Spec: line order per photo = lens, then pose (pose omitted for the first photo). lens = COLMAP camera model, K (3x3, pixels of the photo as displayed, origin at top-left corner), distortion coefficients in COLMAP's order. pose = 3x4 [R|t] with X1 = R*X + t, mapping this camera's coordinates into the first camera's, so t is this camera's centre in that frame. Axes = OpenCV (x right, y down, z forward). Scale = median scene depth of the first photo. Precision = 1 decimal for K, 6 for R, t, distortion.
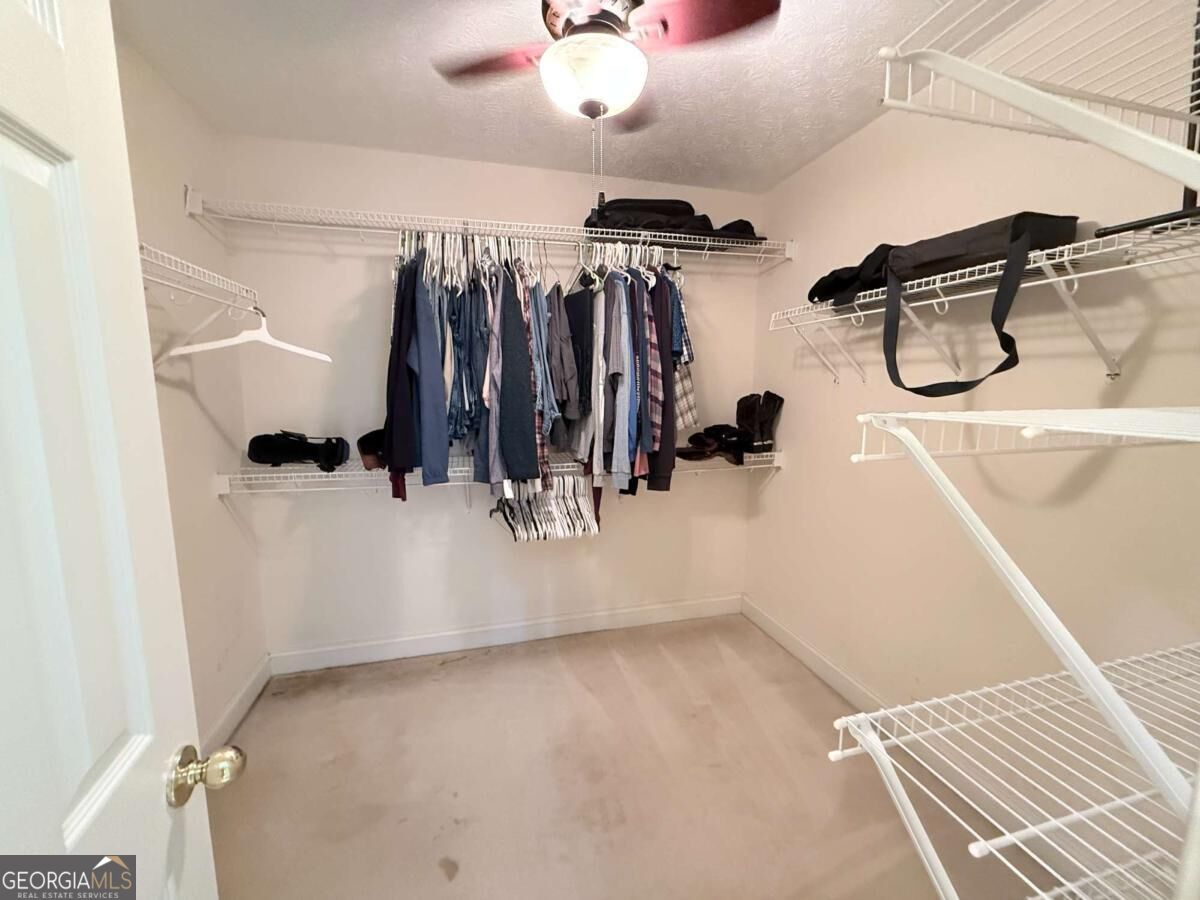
lens RADIAL K [[475.1, 0, 598.4], [0, 475.1, 447.7], [0, 0, 1]] dist [0.000369, 0.000081]
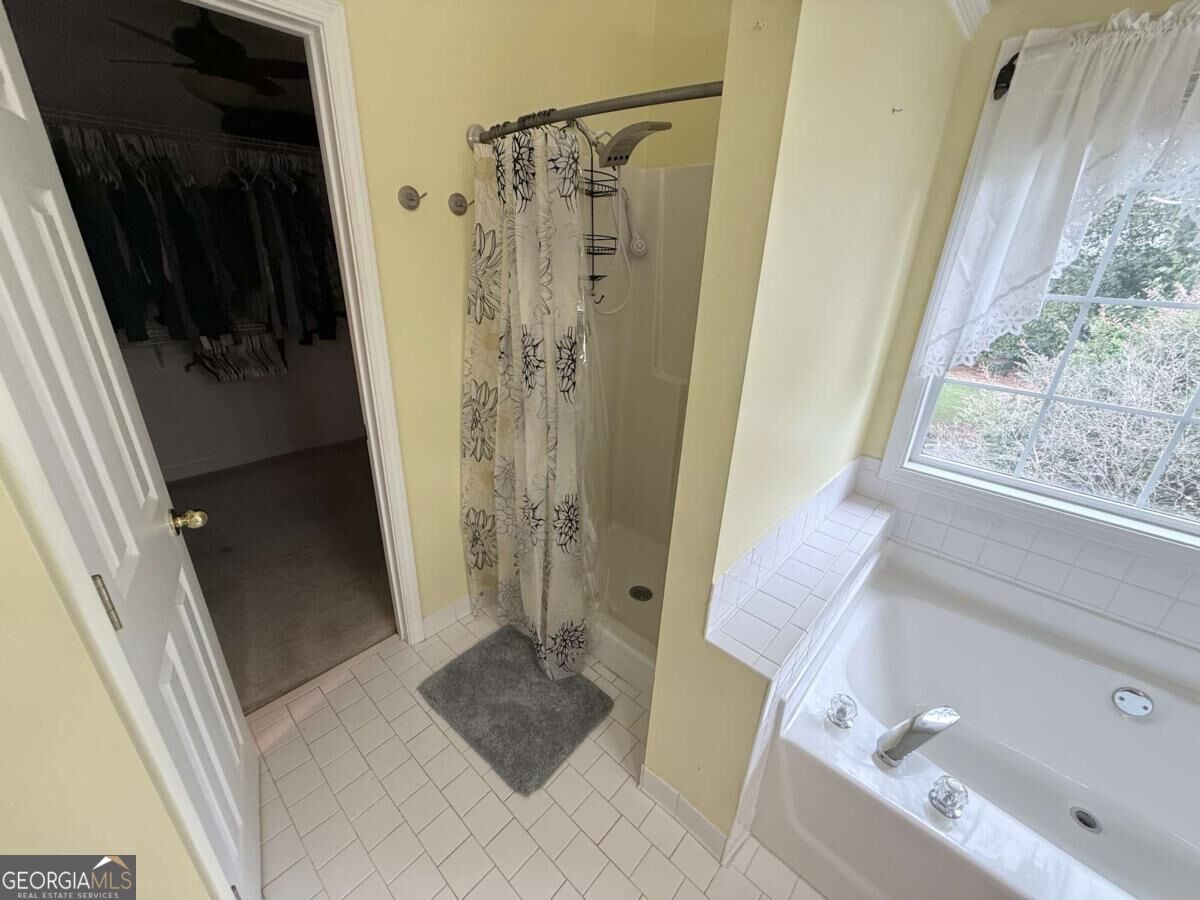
lens RADIAL K [[475.1, 0, 597.7], [0, 475.1, 450.6], [0, 0, 1]] dist [0.000369, 0.000081]
pose [[0.845047, -0.174761, 0.505325, 0.026752], [0.028670, 0.958528, 0.283551, 0.024505], [-0.533922, -0.225127, 0.815012, -0.818209]]
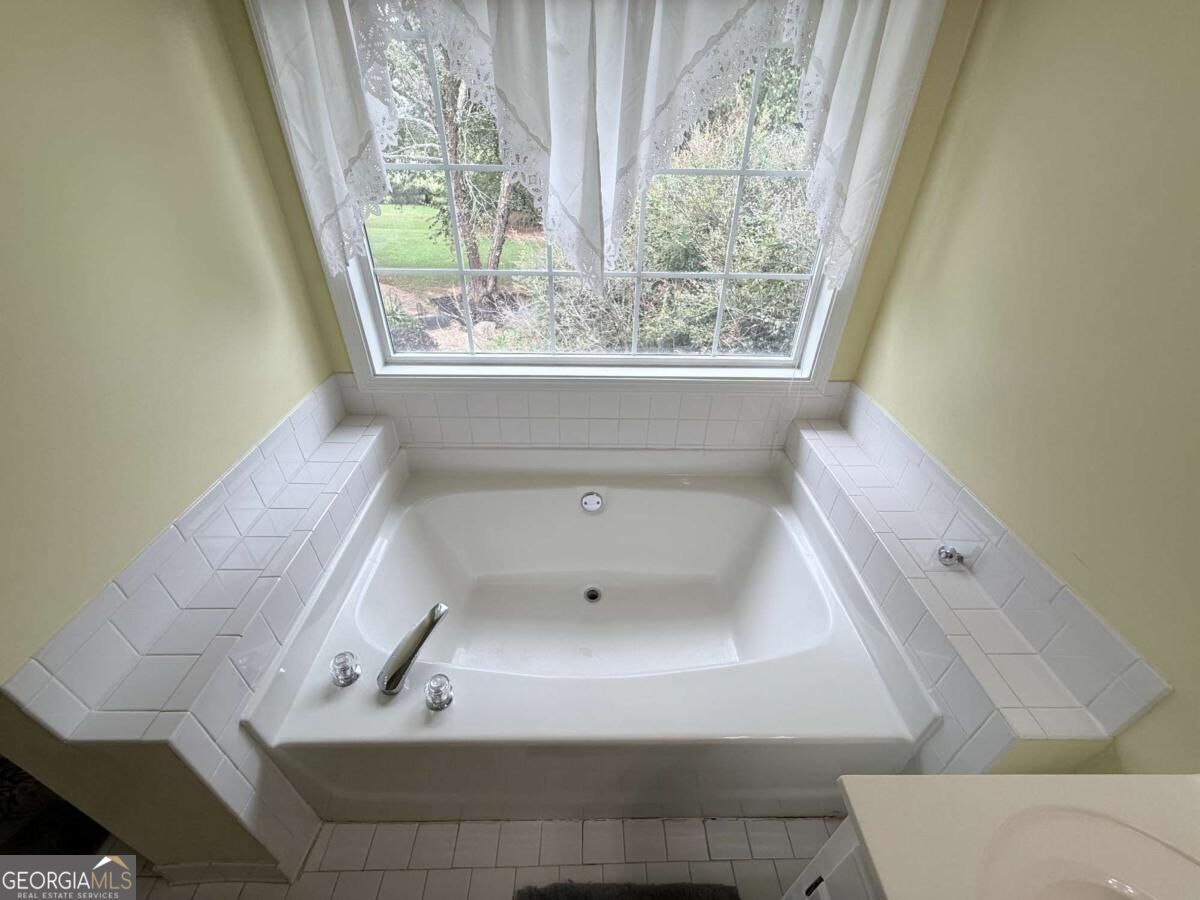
lens RADIAL K [[475.1, 0, 600.2], [0, 475.1, 449.0], [0, 0, 1]] dist [0.000369, 0.000081]
pose [[0.238893, -0.532391, 0.812090, 0.320036], [0.105132, 0.845569, 0.523412, 0.039635], [-0.965338, -0.039663, 0.257972, -1.013311]]
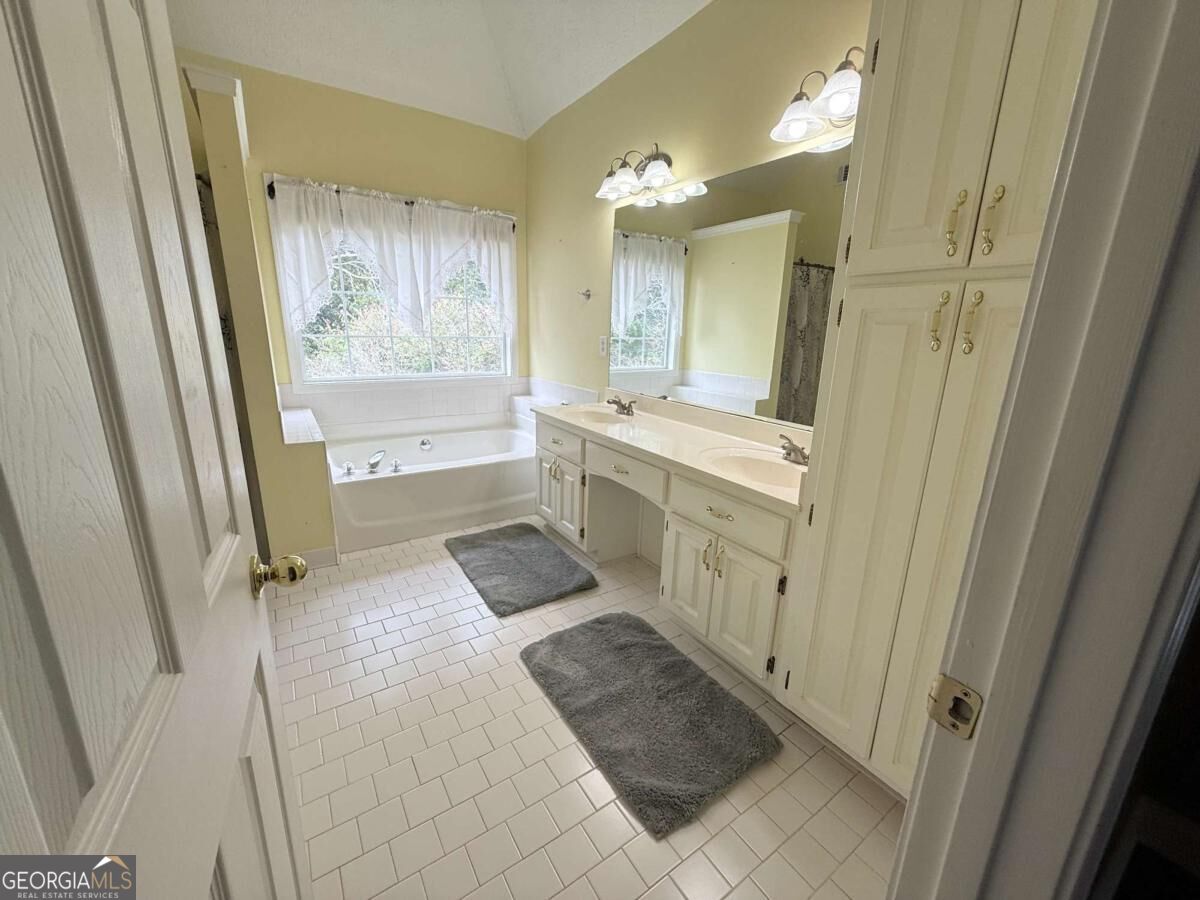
lens RADIAL K [[475.1, 0, 593.9], [0, 475.1, 449.4], [0, 0, 1]] dist [0.000369, 0.000081]
pose [[-0.312045, -0.244558, 0.918052, -0.963702], [0.094667, 0.953489, 0.286175, 0.173086], [-0.945339, 0.176209, -0.274380, -0.861319]]
